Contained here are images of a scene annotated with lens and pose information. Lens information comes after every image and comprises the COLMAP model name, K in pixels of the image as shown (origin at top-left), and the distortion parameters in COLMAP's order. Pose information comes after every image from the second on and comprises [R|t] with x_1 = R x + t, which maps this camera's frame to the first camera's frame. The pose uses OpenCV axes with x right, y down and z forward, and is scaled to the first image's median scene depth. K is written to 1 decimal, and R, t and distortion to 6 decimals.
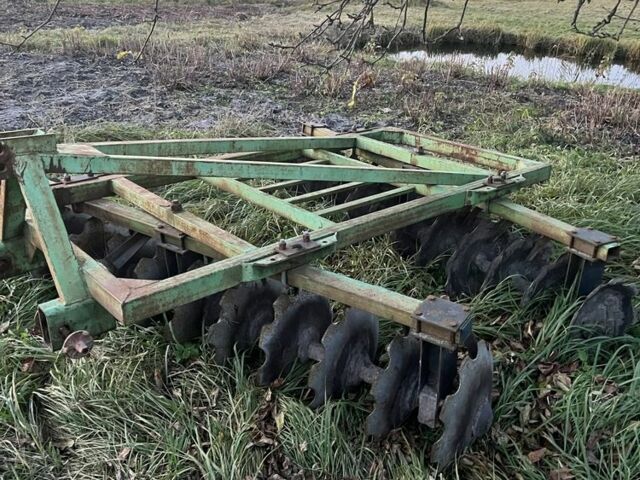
lens RADIAL K [[609.3, 0, 320.0], [0, 609.3, 240.0], [0, 0, 1]] dist [0.088971, -0.179840]
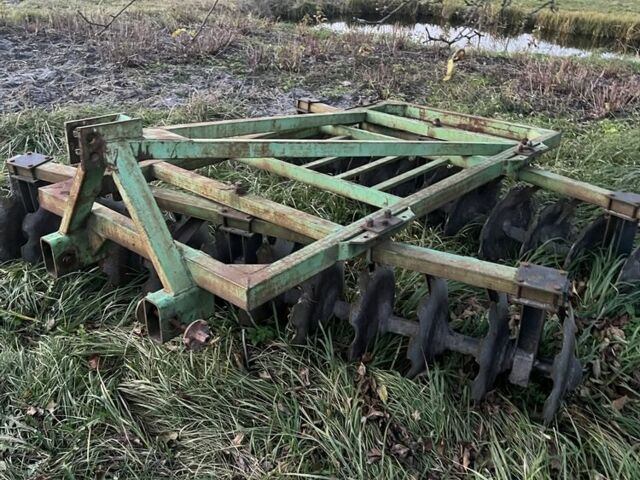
lens RADIAL K [[609.3, 0, 320.0], [0, 609.3, 240.0], [0, 0, 1]] dist [0.088971, -0.179840]
pose [[0.989526, -0.059152, 0.131682, -0.246558], [0.053674, 0.997555, 0.044766, -0.010312], [-0.134008, -0.037230, 0.990281, 0.009816]]
